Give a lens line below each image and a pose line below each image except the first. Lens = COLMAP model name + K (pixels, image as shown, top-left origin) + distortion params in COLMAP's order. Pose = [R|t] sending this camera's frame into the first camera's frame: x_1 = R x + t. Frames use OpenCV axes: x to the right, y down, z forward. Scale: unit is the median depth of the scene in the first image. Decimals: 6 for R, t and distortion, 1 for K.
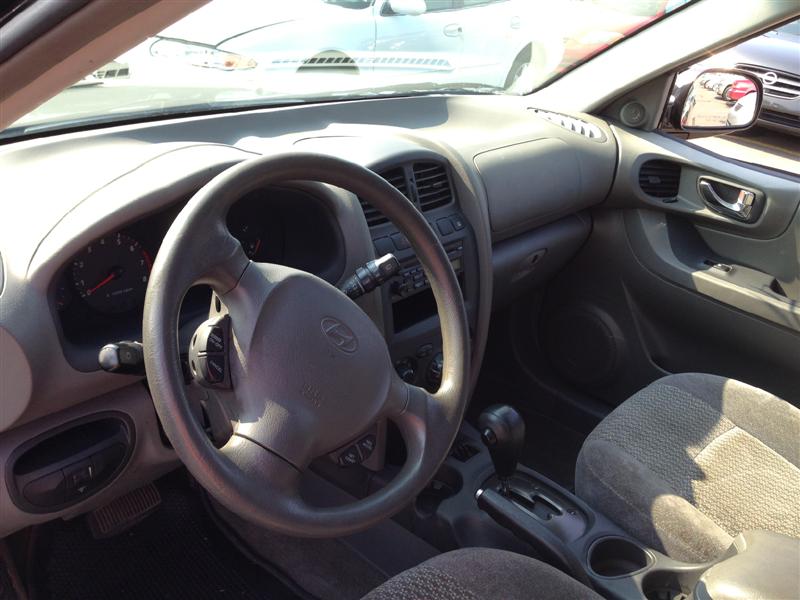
lens RADIAL K [[714.0, 0, 418.0], [0, 714.0, 288.8], [0, 0, 1]] dist [0.087077, -0.125300]
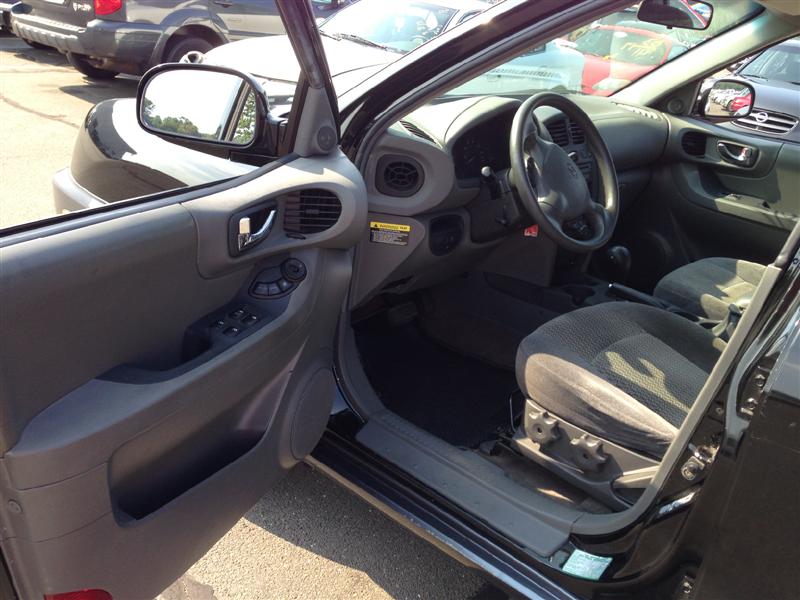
lens RADIAL K [[761.4, 0, 400.0], [0, 761.4, 300.0], [0, 0, 1]] dist [0.141877, -0.229563]
pose [[0.999964, 0.003933, 0.007523, -0.362323], [-0.003326, 0.996868, -0.079014, 0.360320], [-0.007810, 0.078986, 0.996845, -0.762641]]
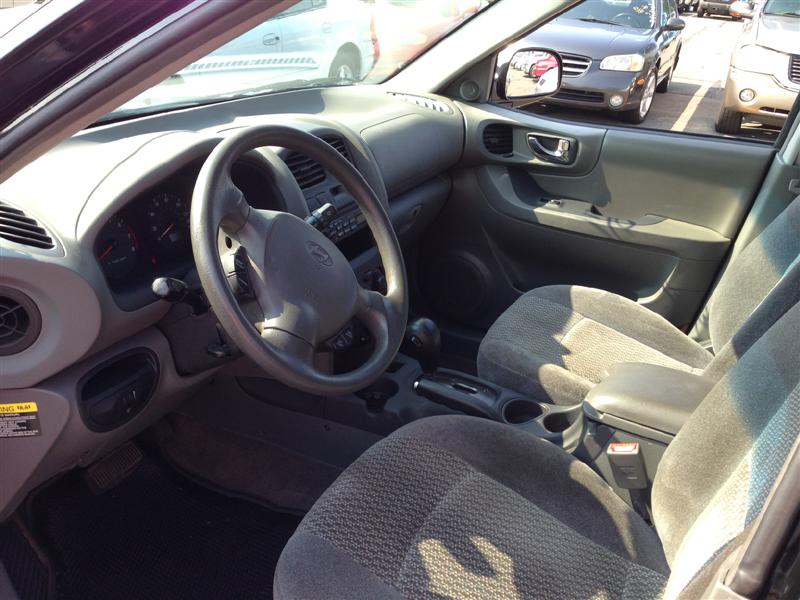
lens RADIAL K [[727.5, 0, 408.3], [0, 727.5, 289.1], [0, 0, 1]] dist [0.090257, -0.137656]
pose [[0.963497, -0.152026, 0.220365, -0.142153], [0.155381, 0.987852, 0.002135, 0.082273], [-0.218012, 0.032183, 0.975415, -0.209687]]
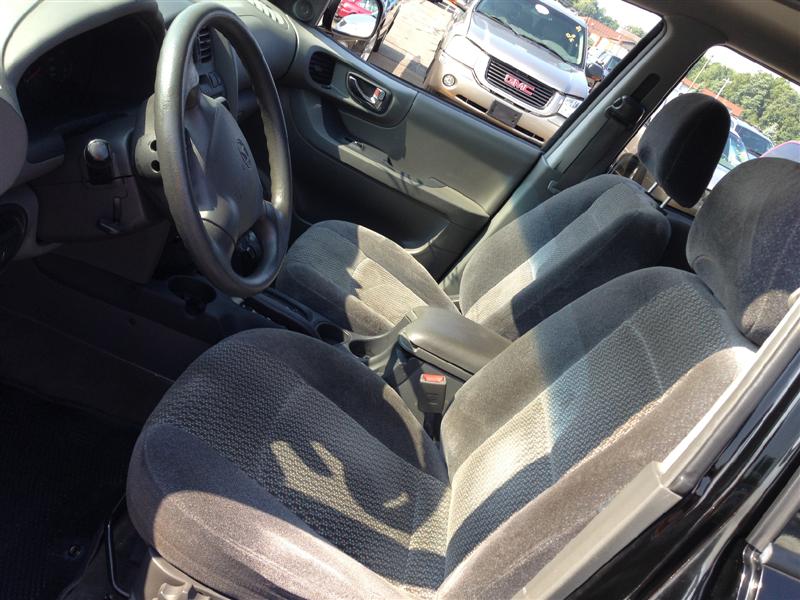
lens RADIAL K [[732.2, 0, 399.9], [0, 732.2, 290.2], [0, 0, 1]] dist [0.005833, 0.125404]
pose [[0.774470, -0.015496, 0.632421, -0.401890], [-0.082505, 0.988687, 0.125261, 0.064601], [-0.627208, -0.149189, 0.764430, -0.145880]]
